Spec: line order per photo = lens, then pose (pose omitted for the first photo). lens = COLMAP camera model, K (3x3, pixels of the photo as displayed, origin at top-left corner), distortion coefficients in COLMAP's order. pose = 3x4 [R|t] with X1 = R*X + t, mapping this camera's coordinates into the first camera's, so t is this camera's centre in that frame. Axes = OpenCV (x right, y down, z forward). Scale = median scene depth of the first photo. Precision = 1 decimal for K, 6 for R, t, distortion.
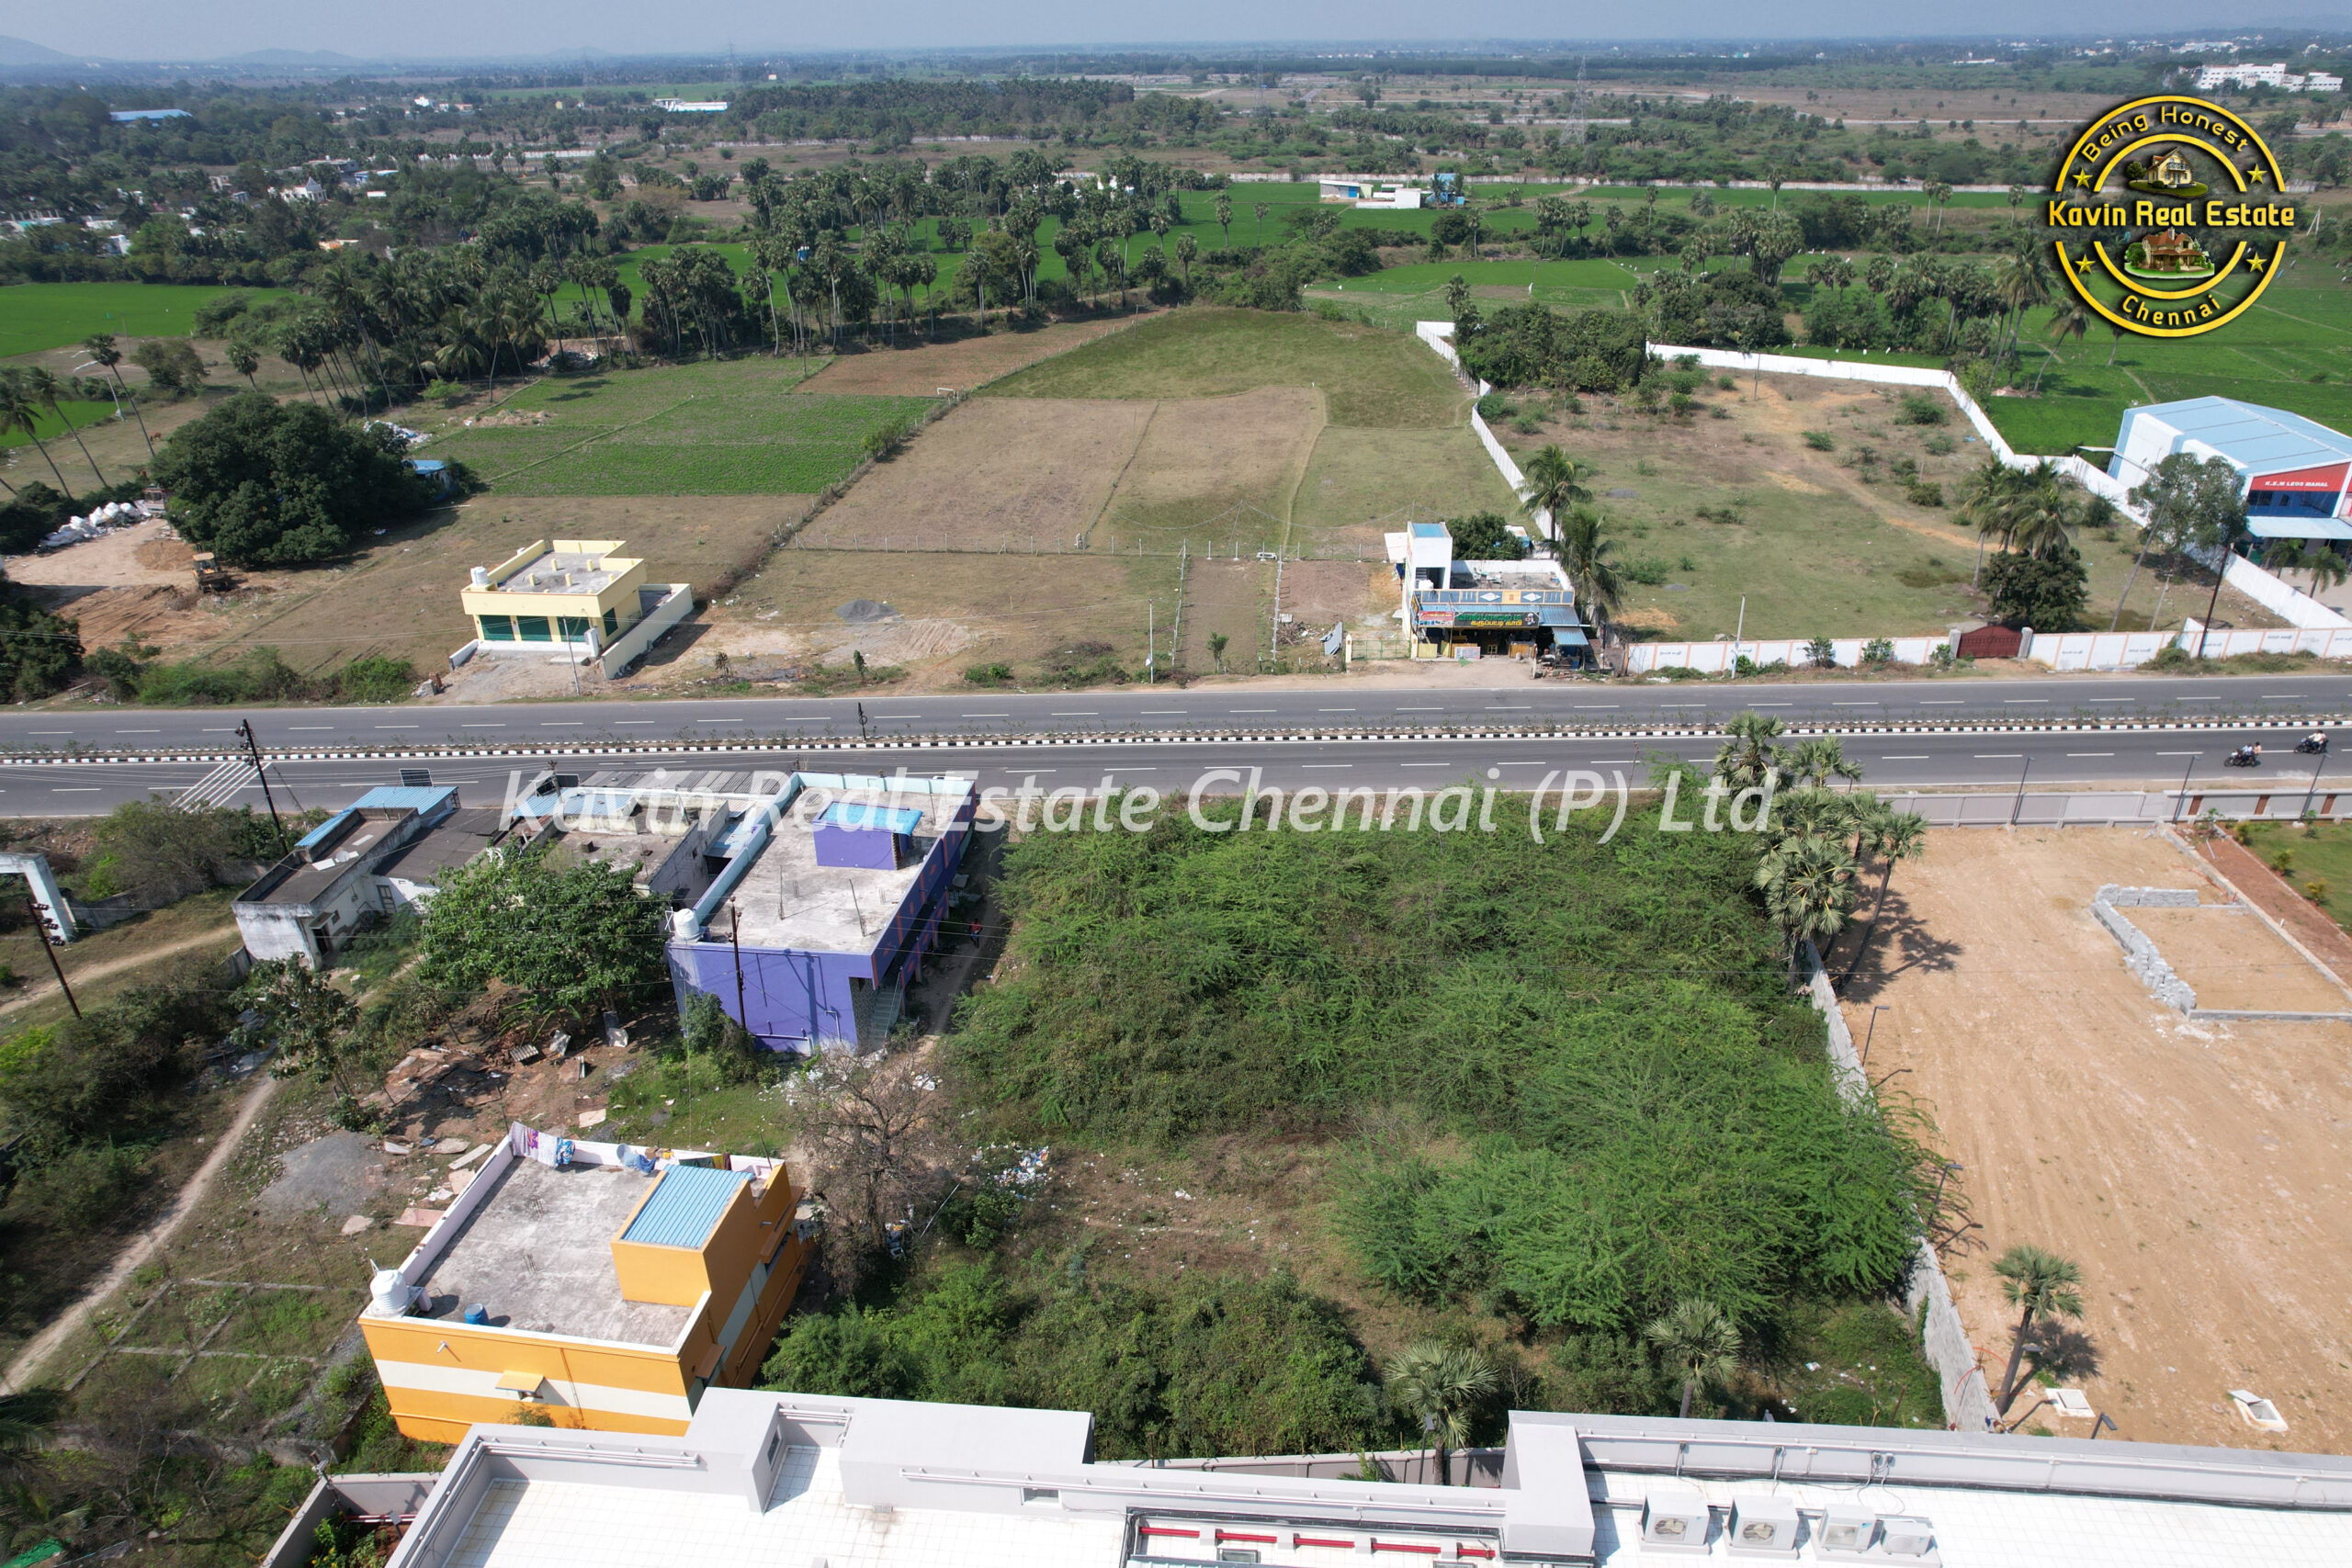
lens RADIAL K [[1427.9, 0, 1188.1], [0, 1427.9, 778.9], [0, 0, 1]] dist [-0.071331, 0.051271]
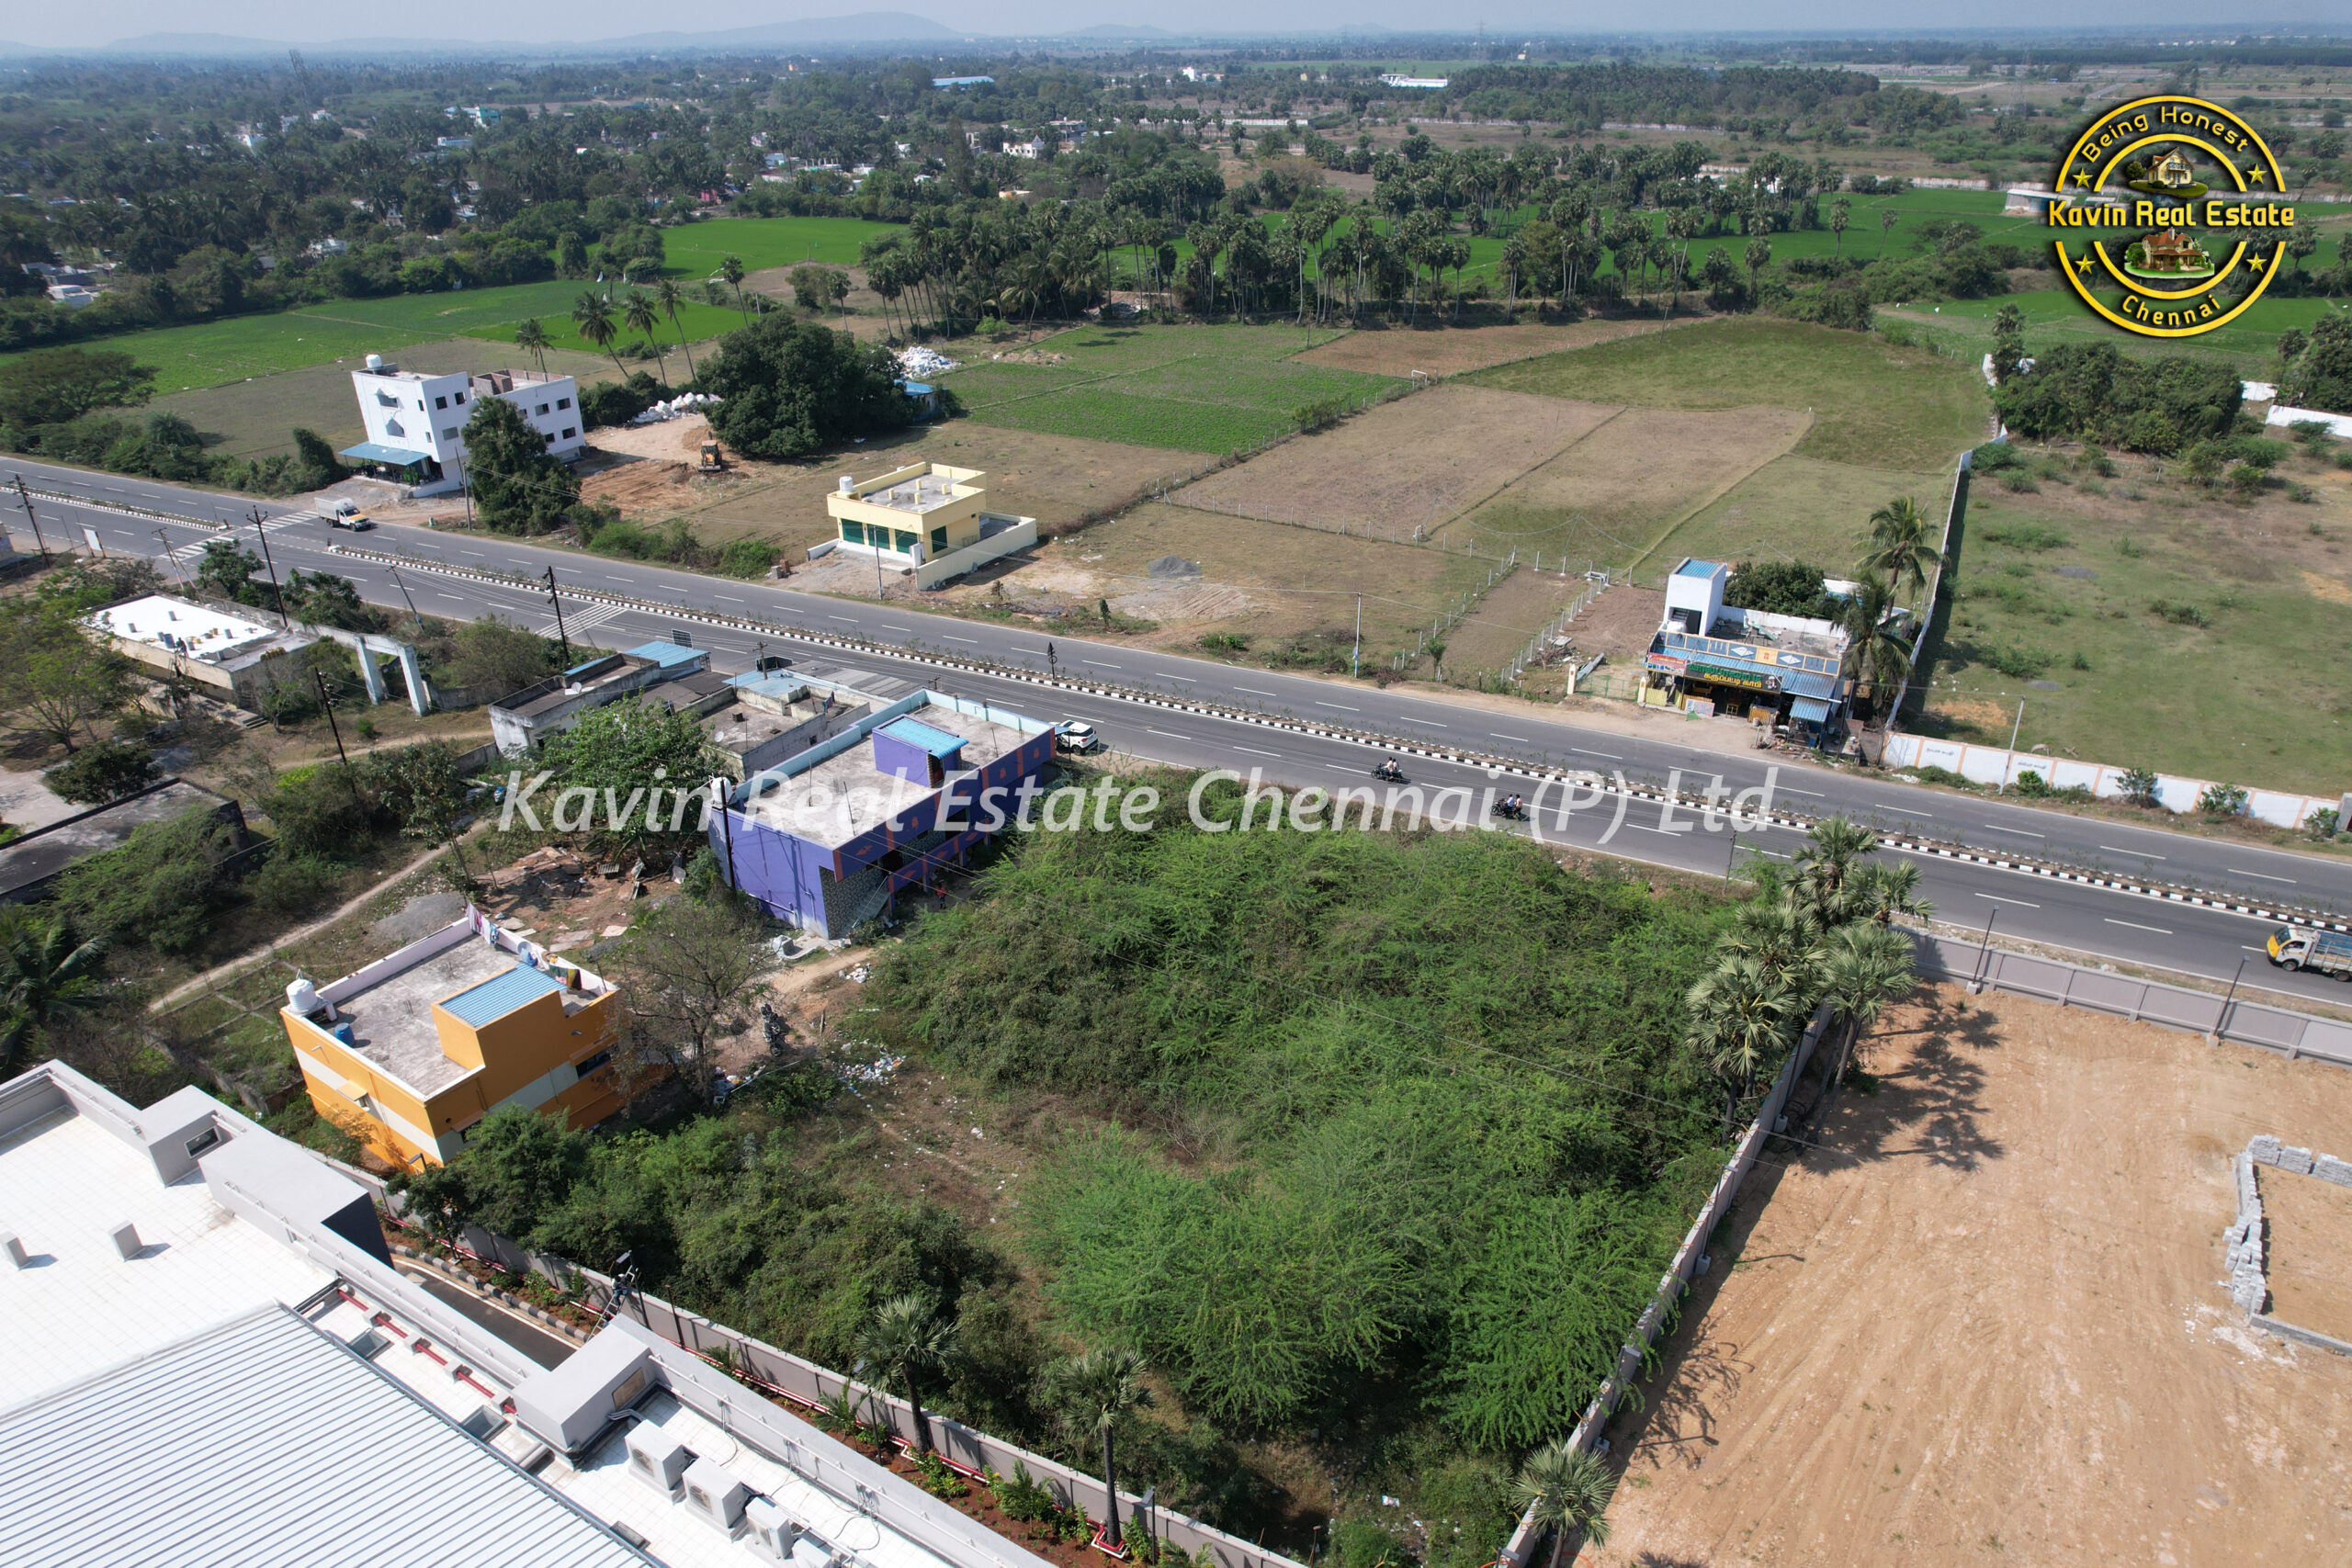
lens RADIAL K [[1427.9, 0, 1188.1], [0, 1427.9, 778.9], [0, 0, 1]] dist [-0.071331, 0.051271]
pose [[0.902930, 0.204021, -0.378276, 0.235848], [-0.199891, 0.978510, 0.050622, -0.022982], [0.380474, 0.029906, 0.924308, 0.039628]]
